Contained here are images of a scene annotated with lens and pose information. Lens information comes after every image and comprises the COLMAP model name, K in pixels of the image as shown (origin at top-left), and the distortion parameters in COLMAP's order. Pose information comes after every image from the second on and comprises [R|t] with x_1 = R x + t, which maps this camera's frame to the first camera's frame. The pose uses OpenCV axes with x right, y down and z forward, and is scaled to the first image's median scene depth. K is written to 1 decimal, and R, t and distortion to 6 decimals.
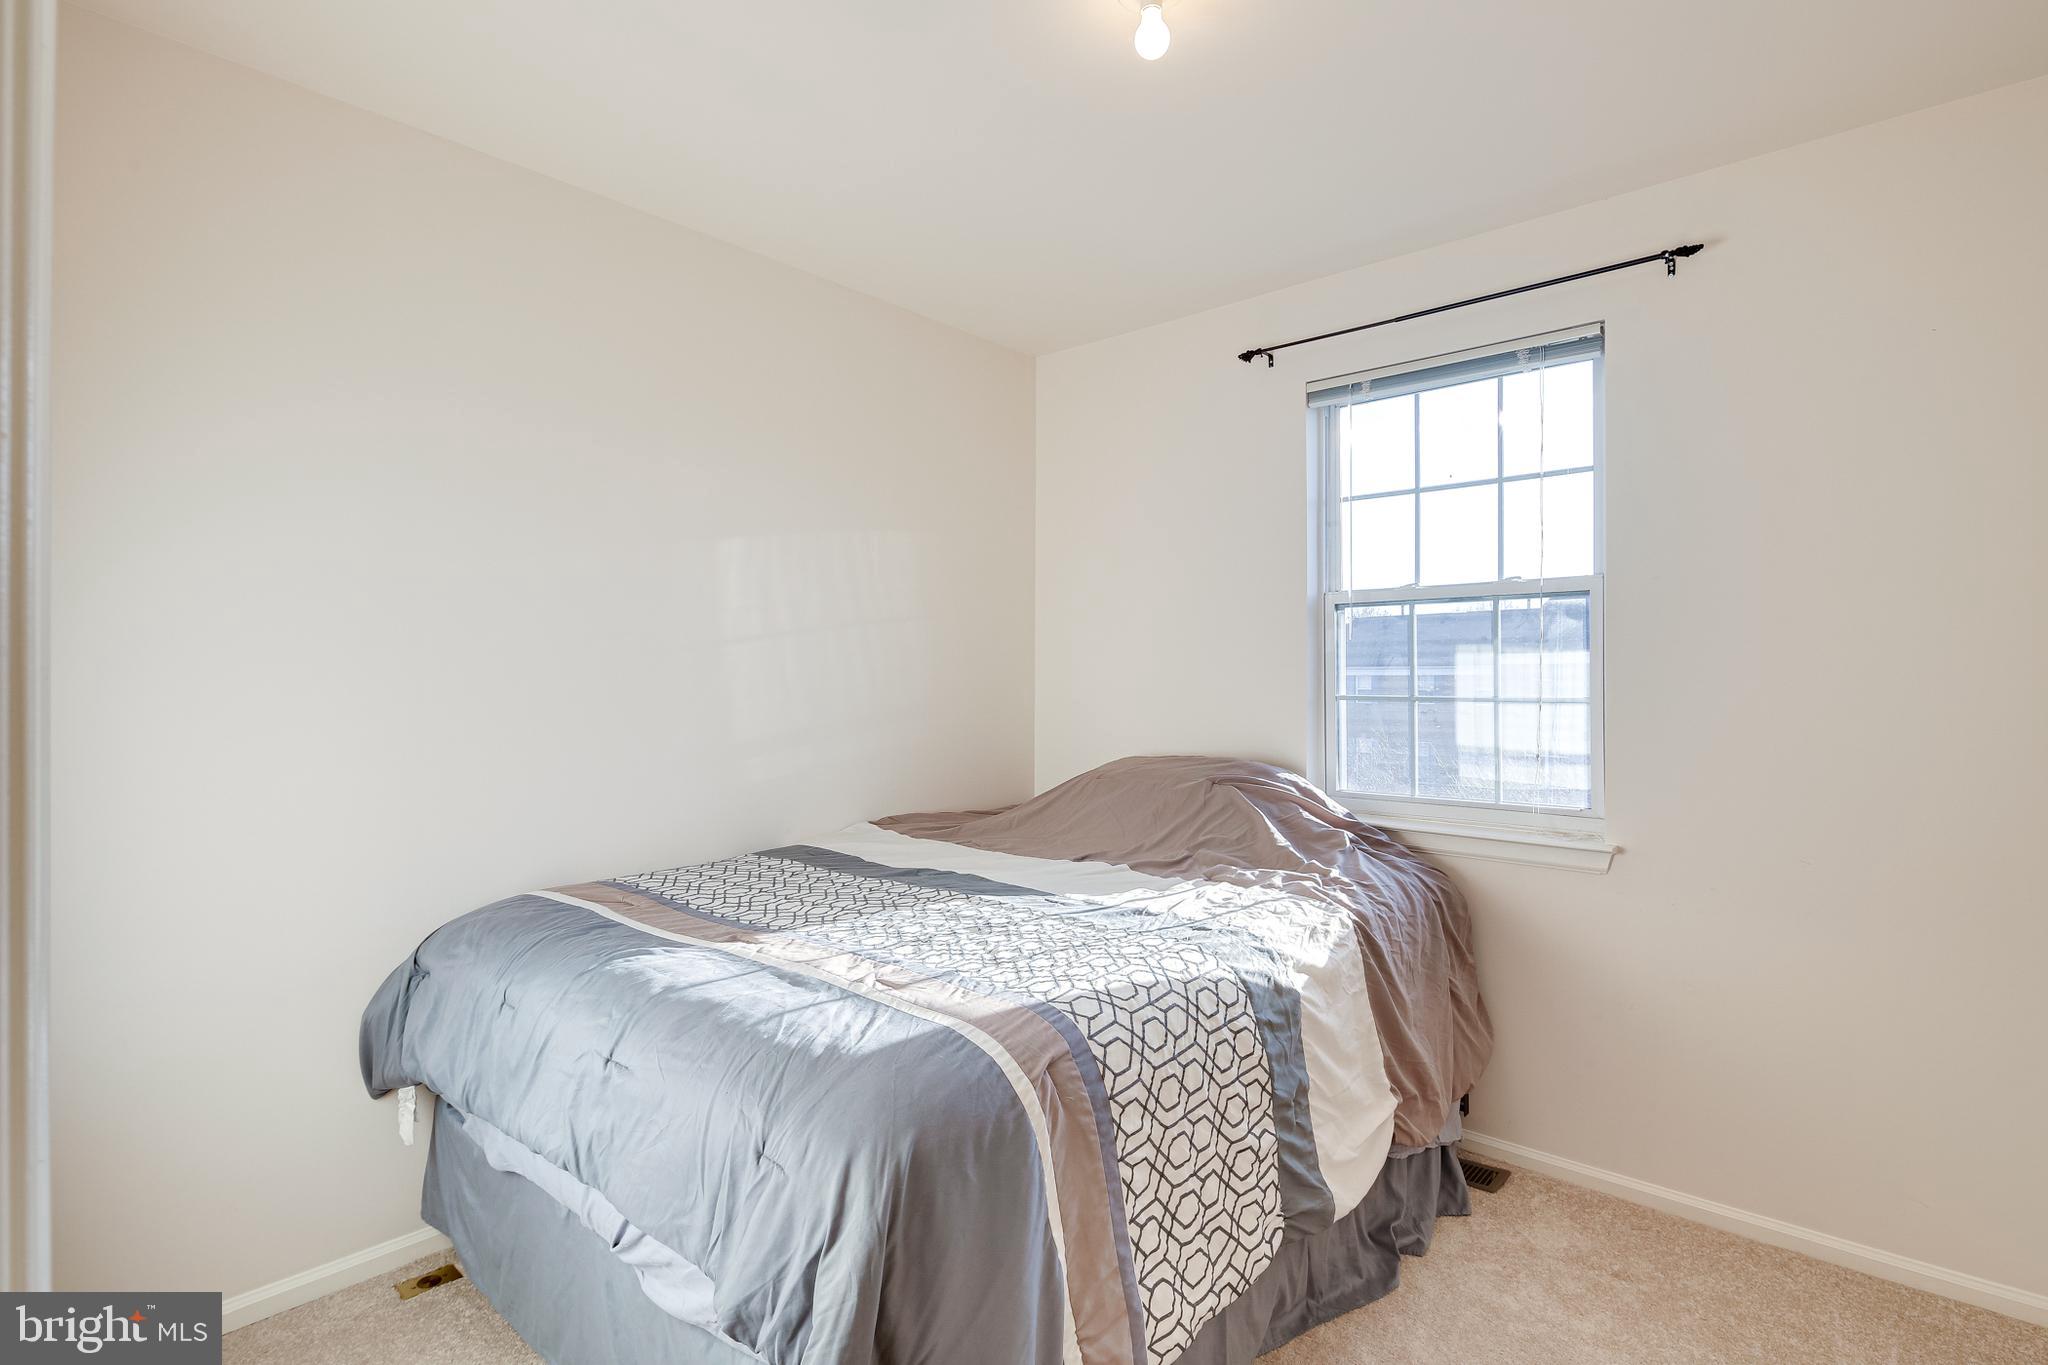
lens RADIAL K [[1002.2, 0, 1026.4], [0, 1002.2, 677.9], [0, 0, 1]] dist [0.009014, -0.007187]
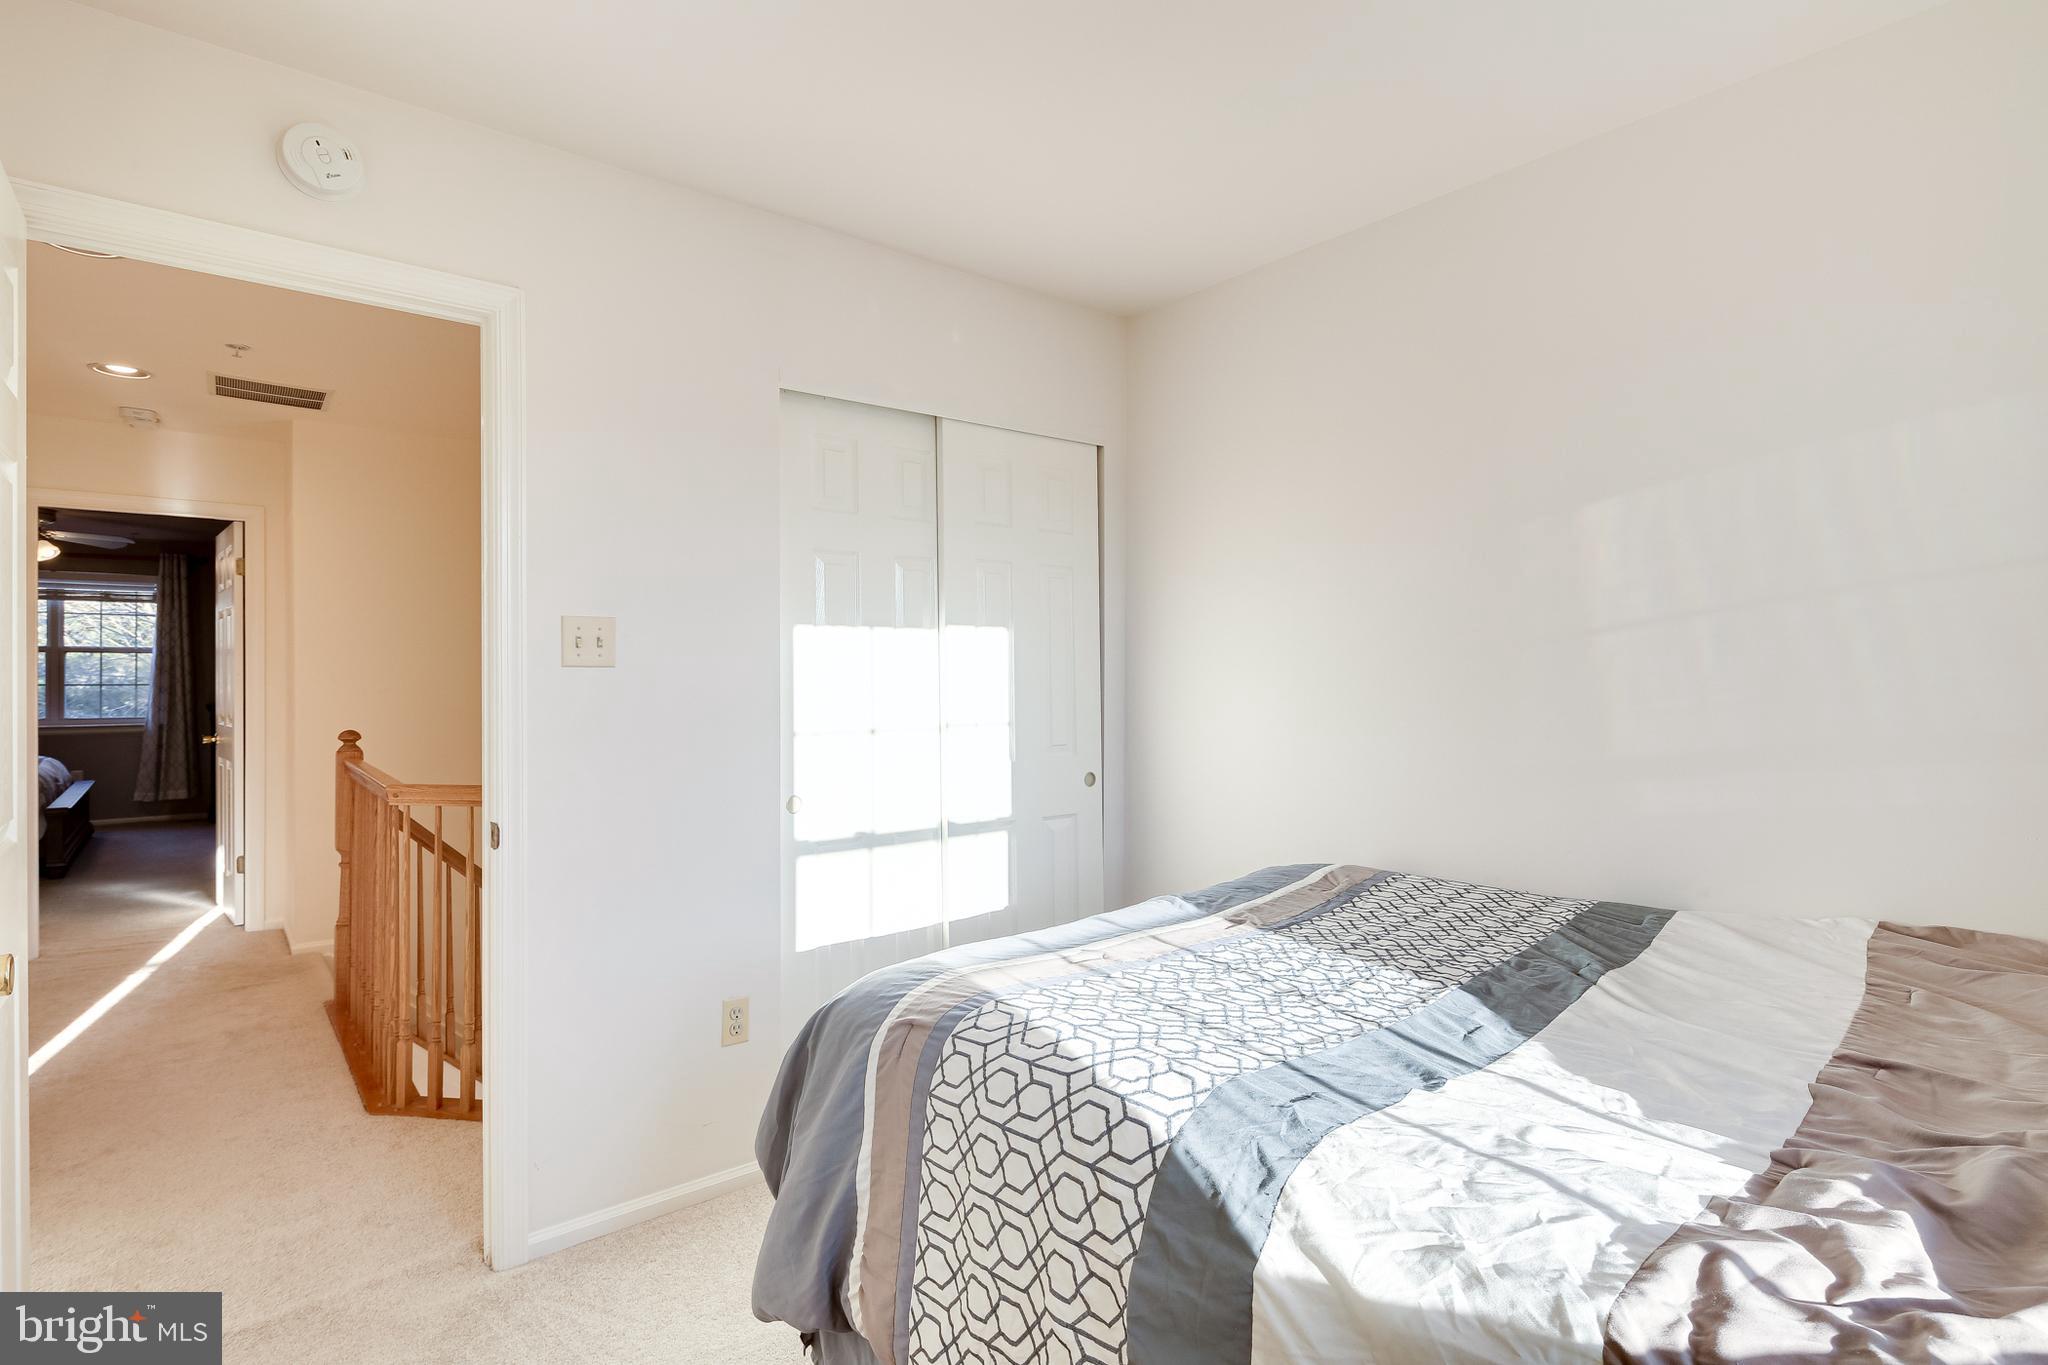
lens RADIAL K [[1002.2, 0, 1026.3], [0, 1002.2, 678.2], [0, 0, 1]] dist [0.009014, -0.007187]
pose [[-0.148613, 0.012037, -0.988822, 0.922110], [0.006279, 0.999917, 0.011228, -0.015555], [0.988875, -0.004540, -0.148677, 1.065987]]
